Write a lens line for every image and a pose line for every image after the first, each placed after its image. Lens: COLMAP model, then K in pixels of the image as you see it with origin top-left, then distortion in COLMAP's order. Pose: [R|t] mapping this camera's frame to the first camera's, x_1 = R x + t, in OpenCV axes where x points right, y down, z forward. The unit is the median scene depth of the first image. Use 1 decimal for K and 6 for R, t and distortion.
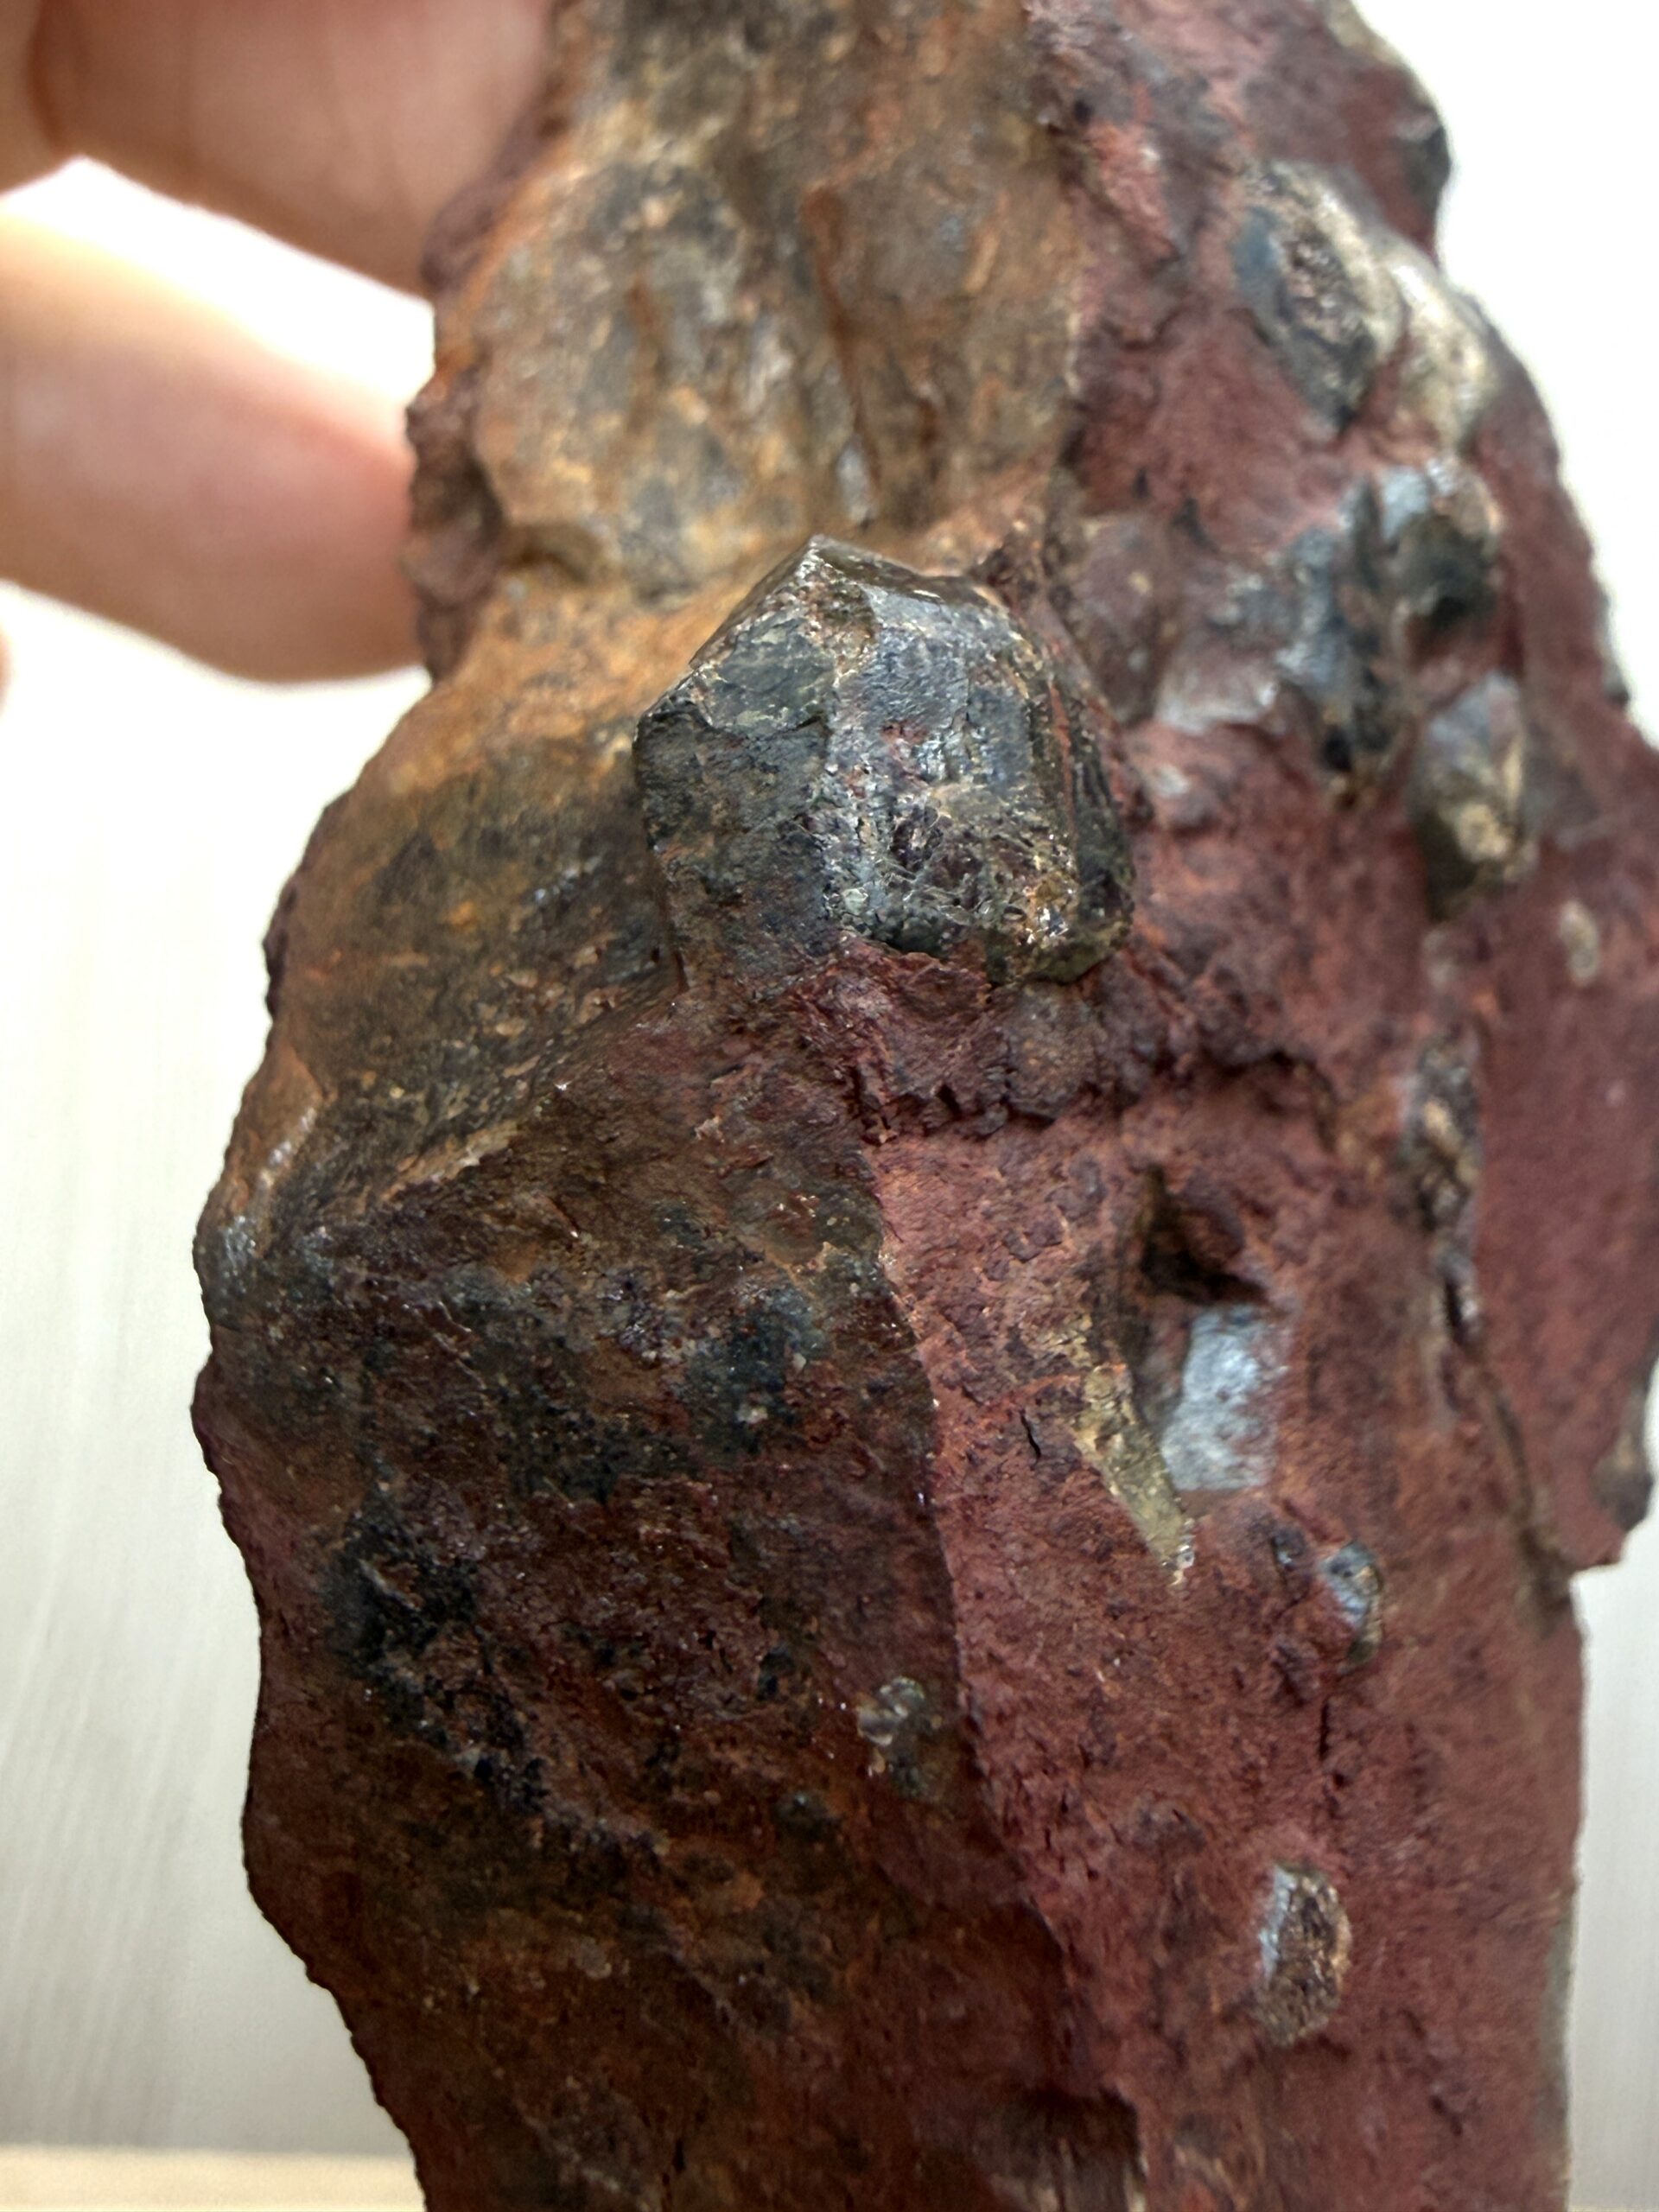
lens RADIAL K [[2304.8, 0, 829.0], [0, 2304.8, 816.3], [0, 0, 1]] dist [-0.001490, 0.034112]
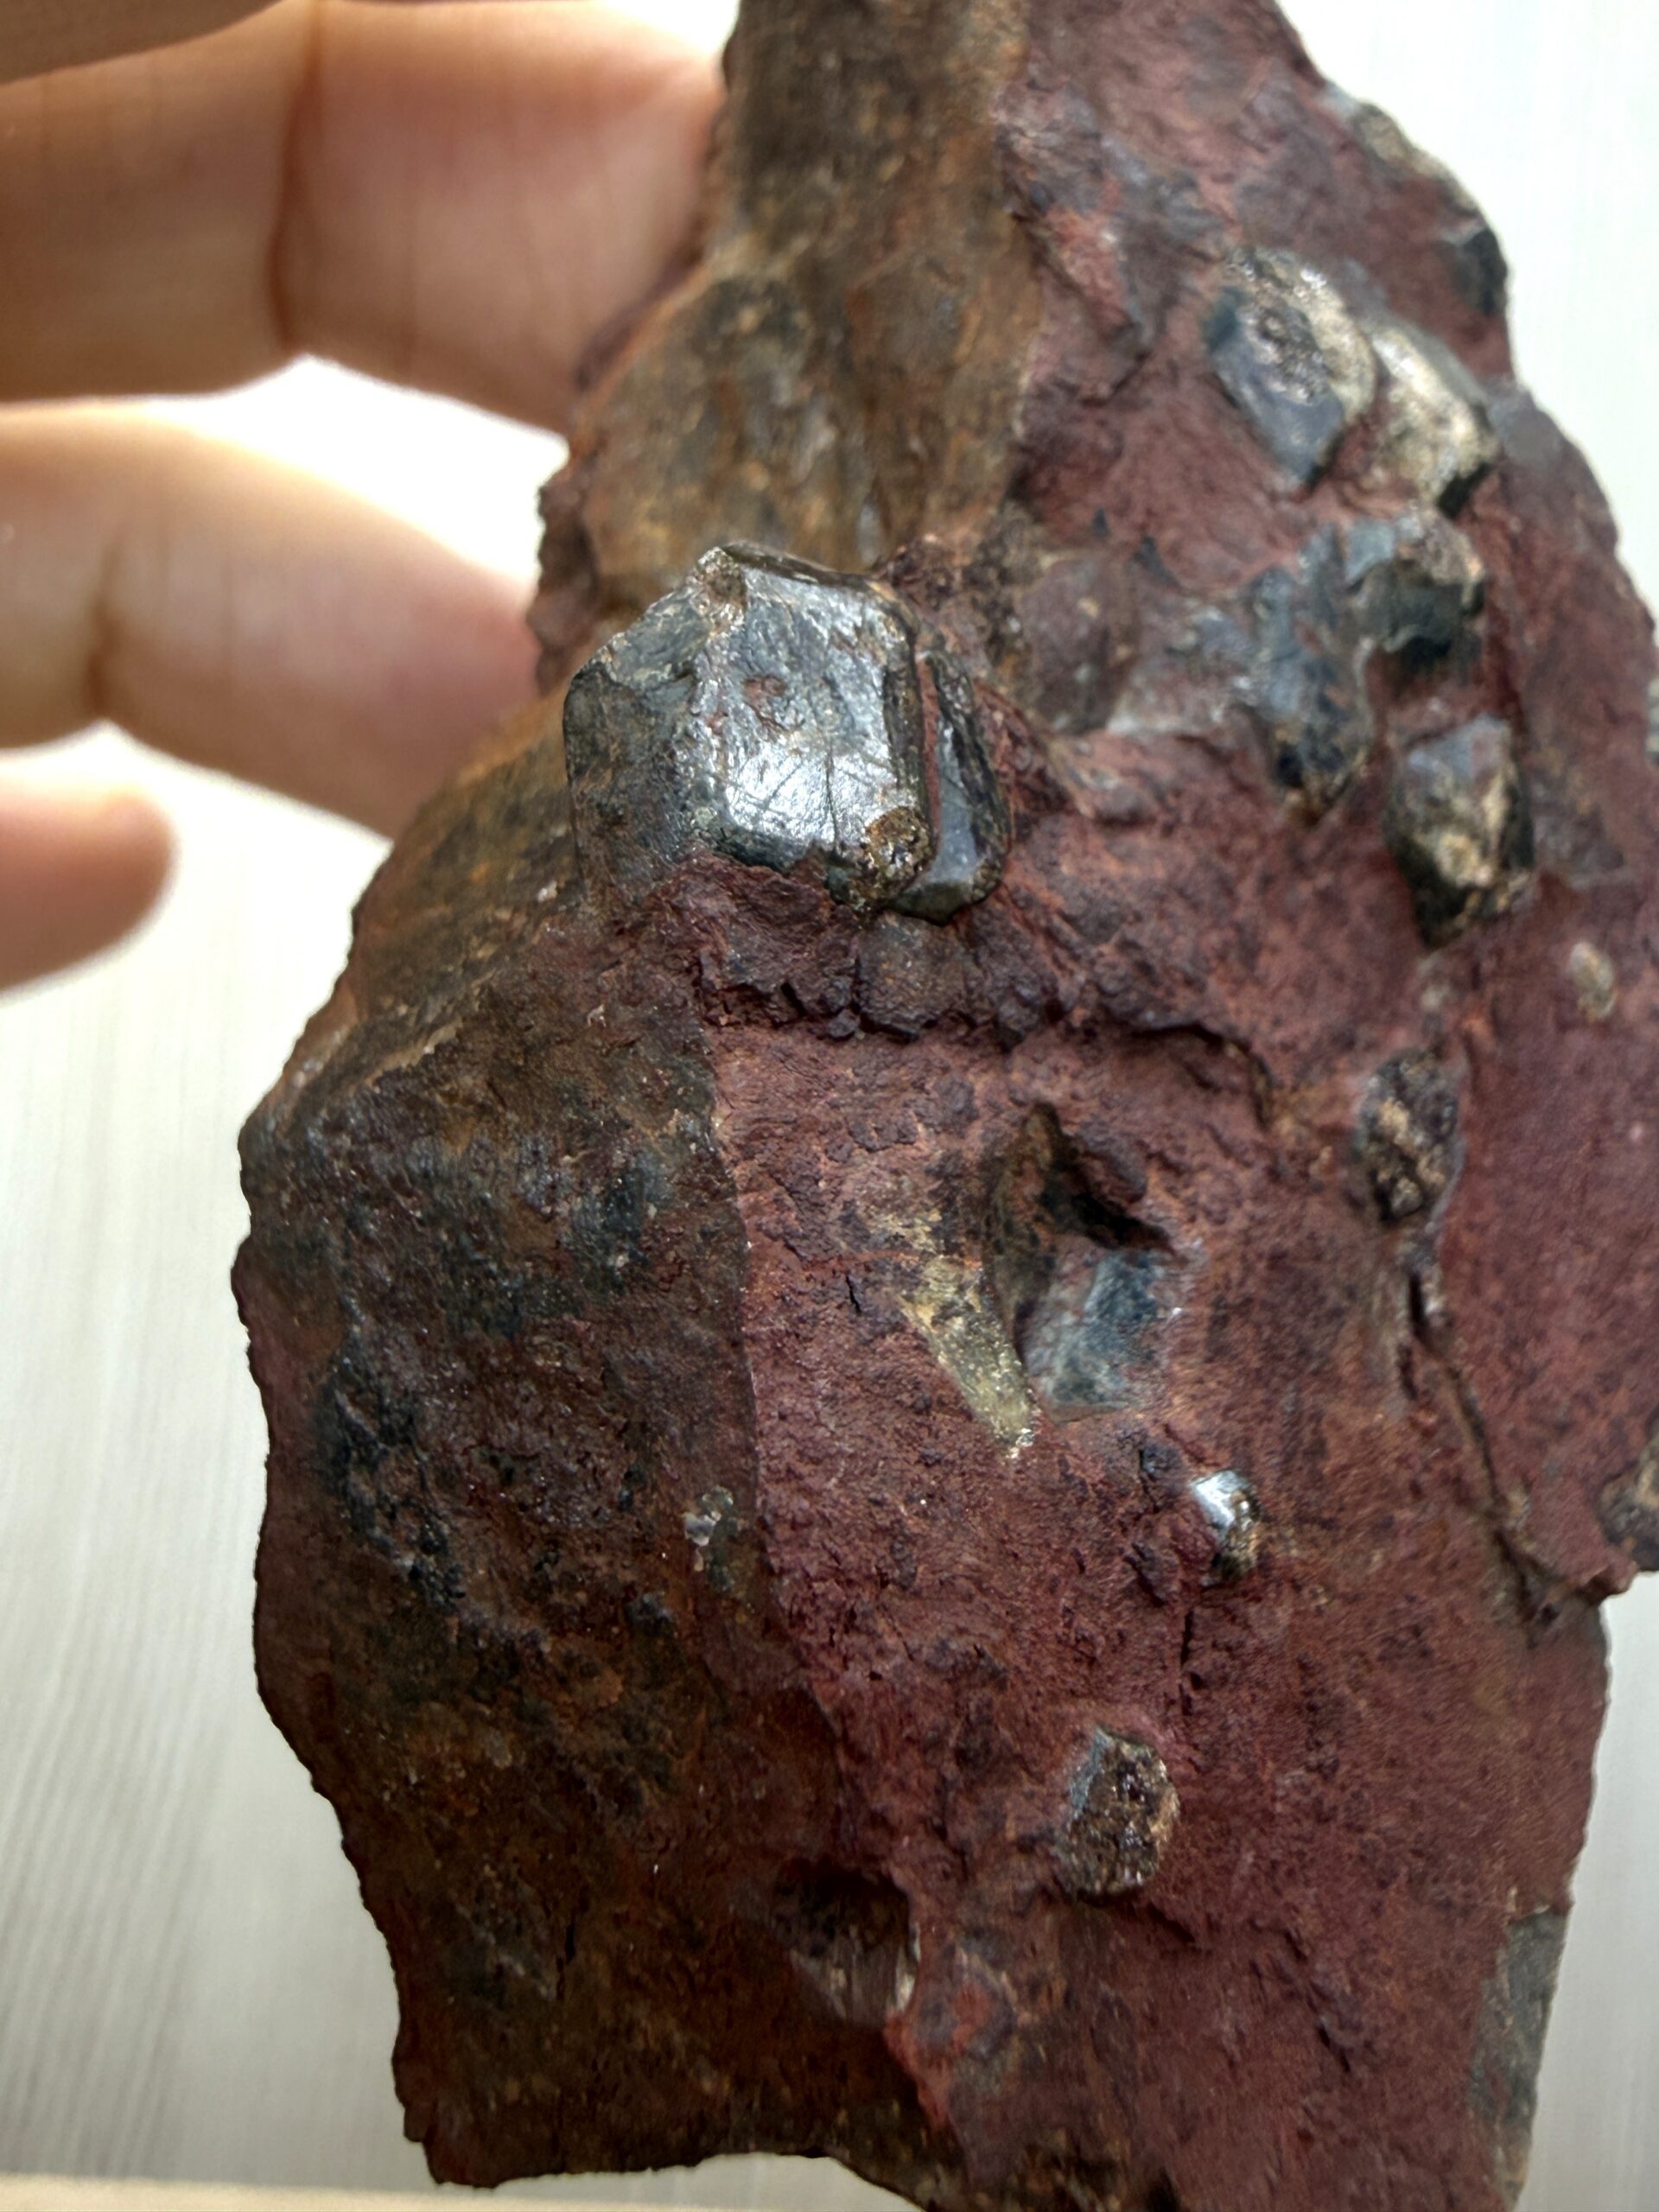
lens RADIAL K [[2287.6, 0, 822.2], [0, 2287.6, 827.9], [0, 0, 1]] dist [-0.001006, 0.040765]
pose [[0.978826, 0.019086, -0.203802, 0.273476], [-0.037339, 0.995587, -0.086093, 0.123903], [0.201259, 0.091880, 0.975219, -0.125329]]
